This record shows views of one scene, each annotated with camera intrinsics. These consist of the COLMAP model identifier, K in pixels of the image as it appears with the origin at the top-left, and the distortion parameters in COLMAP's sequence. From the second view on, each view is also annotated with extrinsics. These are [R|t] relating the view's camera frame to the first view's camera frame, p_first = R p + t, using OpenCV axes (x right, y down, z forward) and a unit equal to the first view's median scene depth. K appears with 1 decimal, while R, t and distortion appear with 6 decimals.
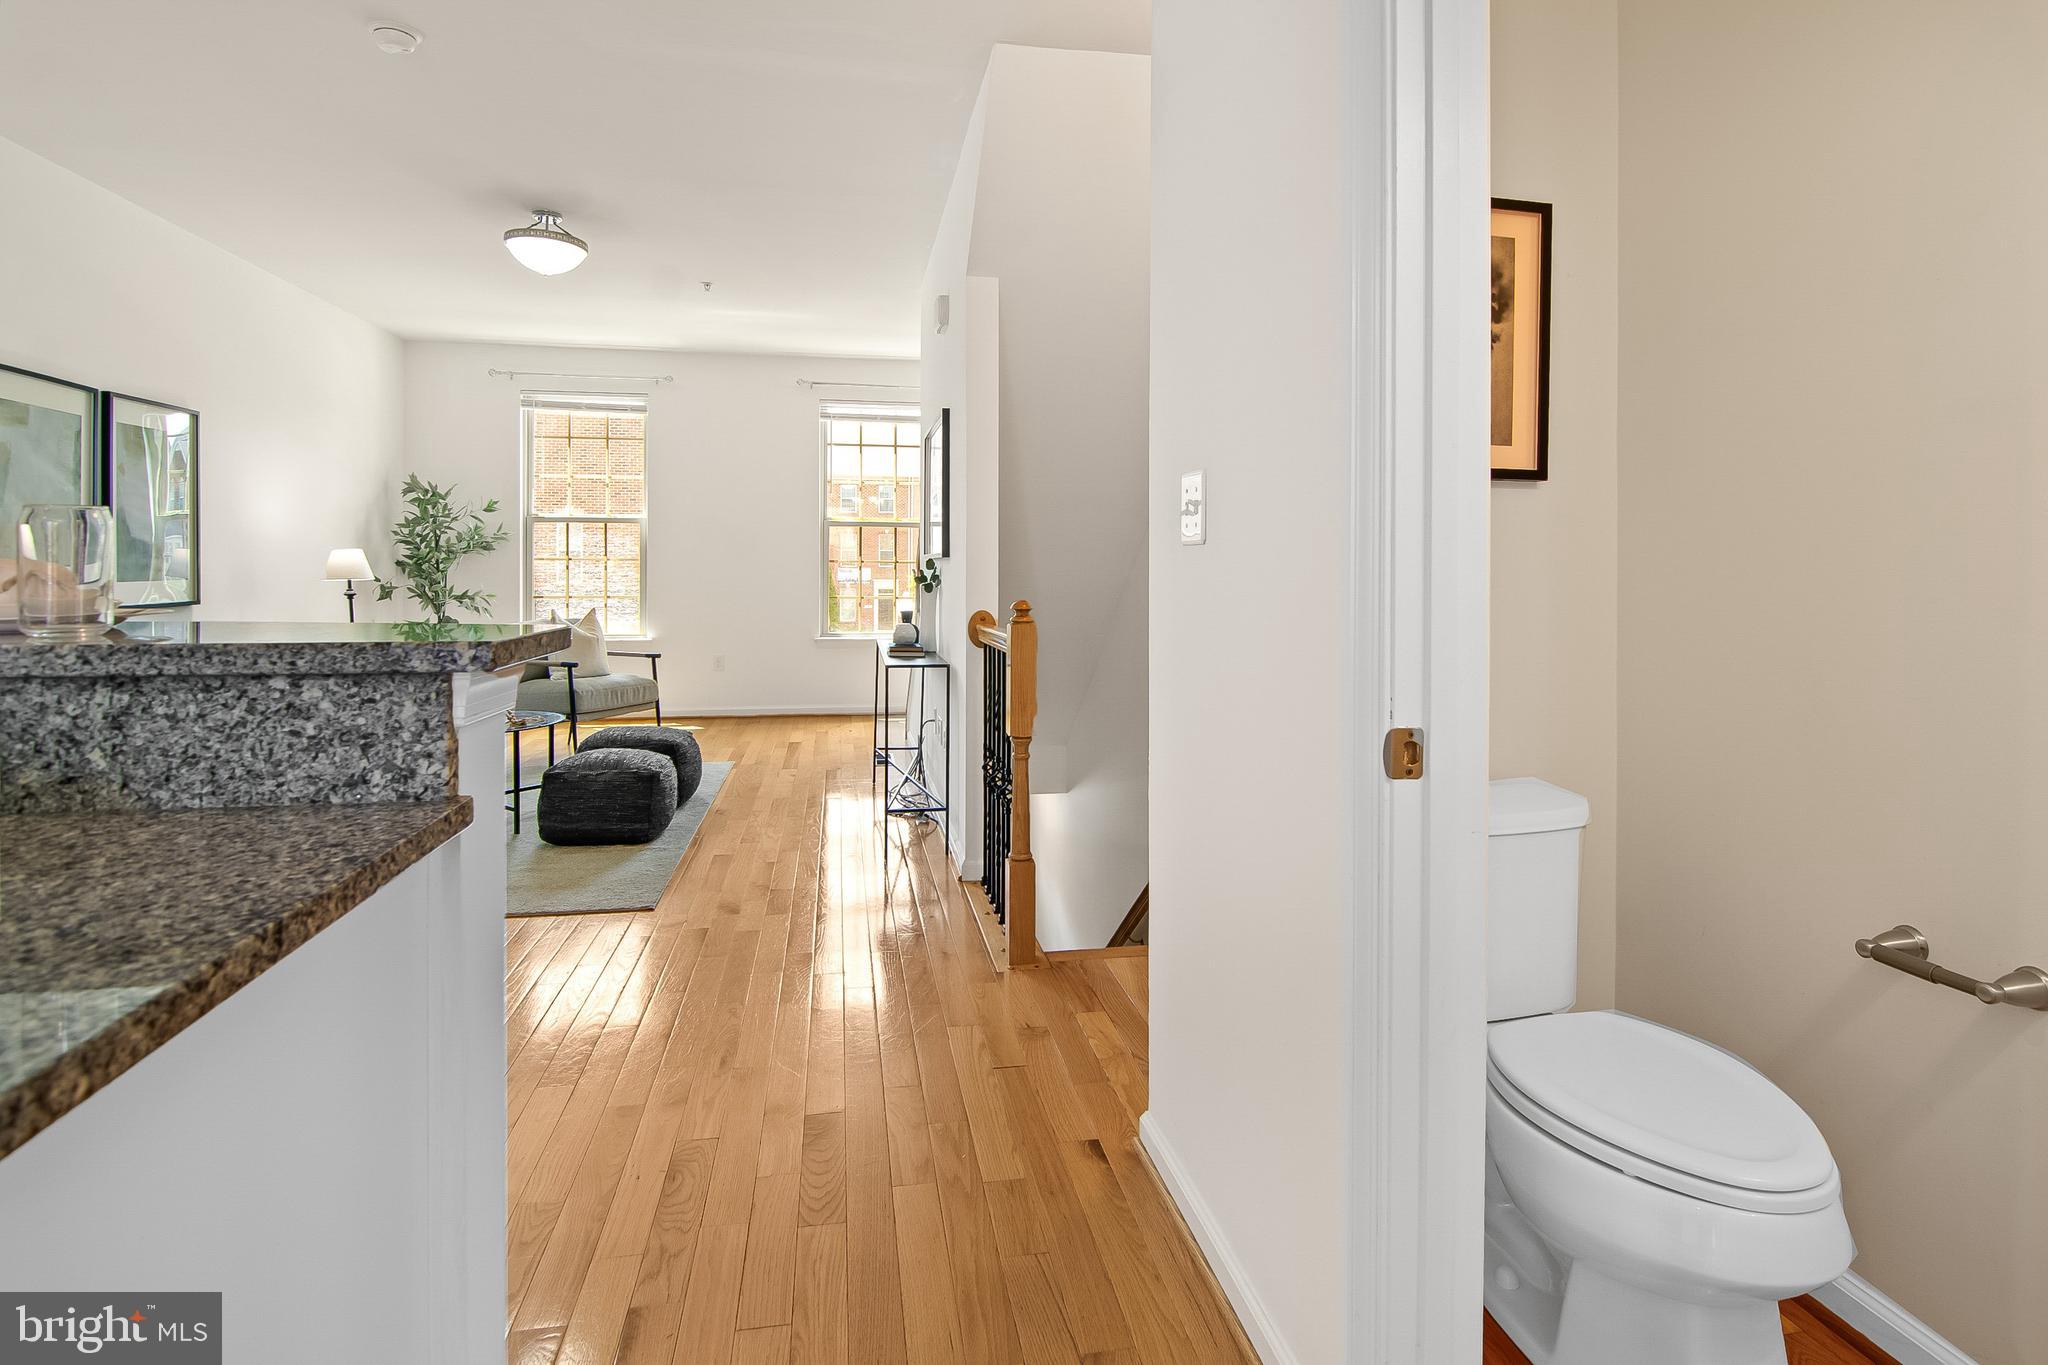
lens RADIAL K [[1028.1, 0, 1022.4], [0, 1028.1, 566.9], [0, 0, 1]] dist [-0.001478, -0.009006]
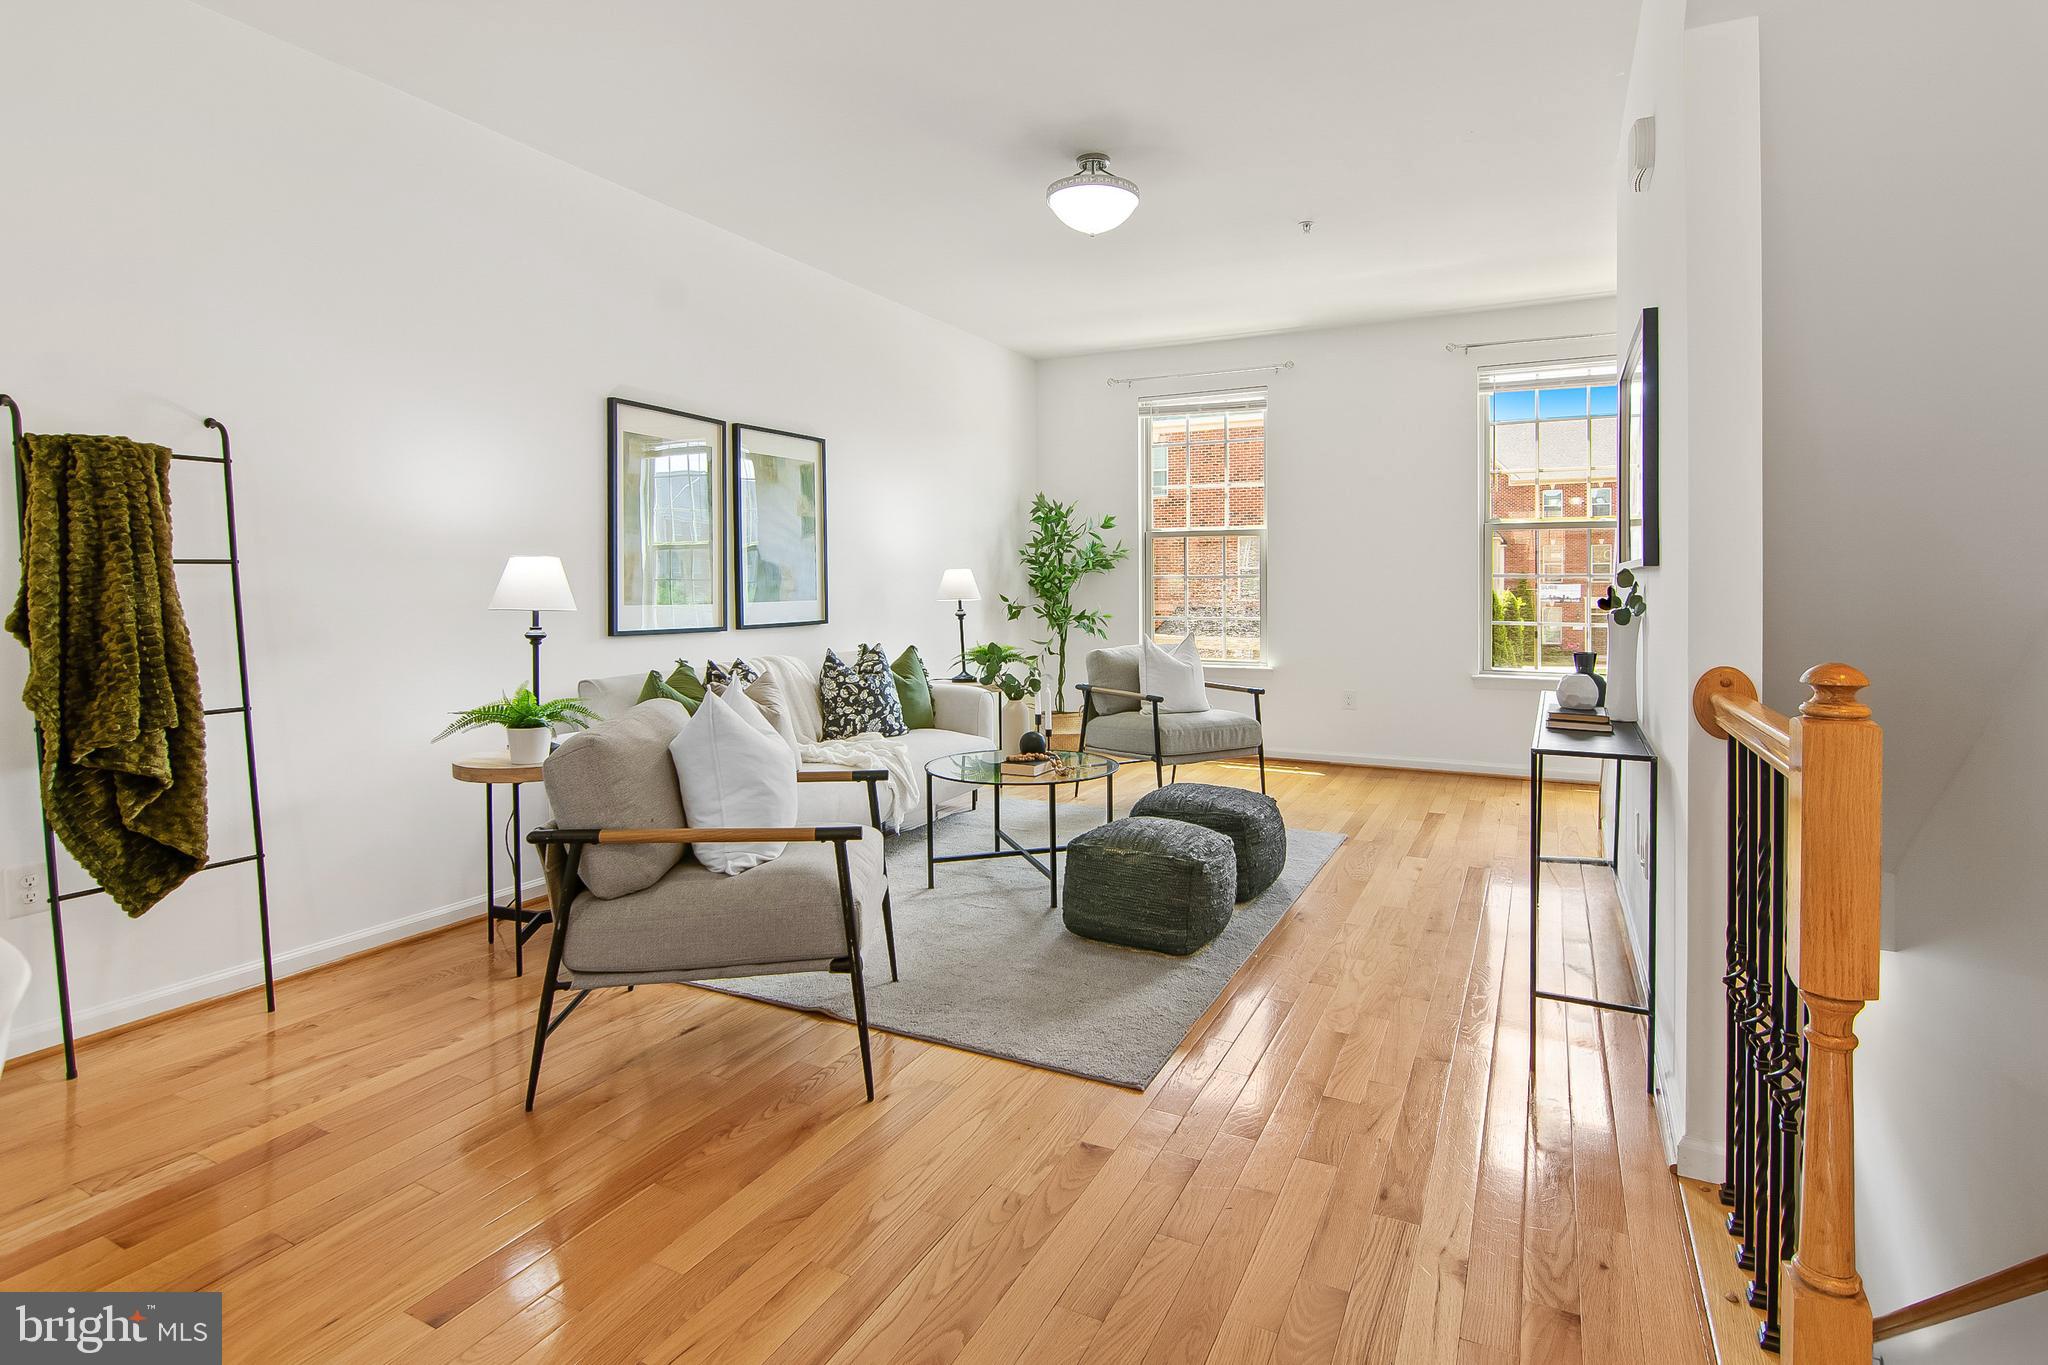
lens RADIAL K [[1021.1, 0, 1040.3], [0, 1021.1, 598.7], [0, 0, 1]] dist [-0.000699, -0.000746]
pose [[0.804247, 0.001739, -0.594293, -0.008992], [0.006985, 0.999899, 0.012379, -0.000575], [0.594254, -0.014107, 0.804153, 0.311192]]
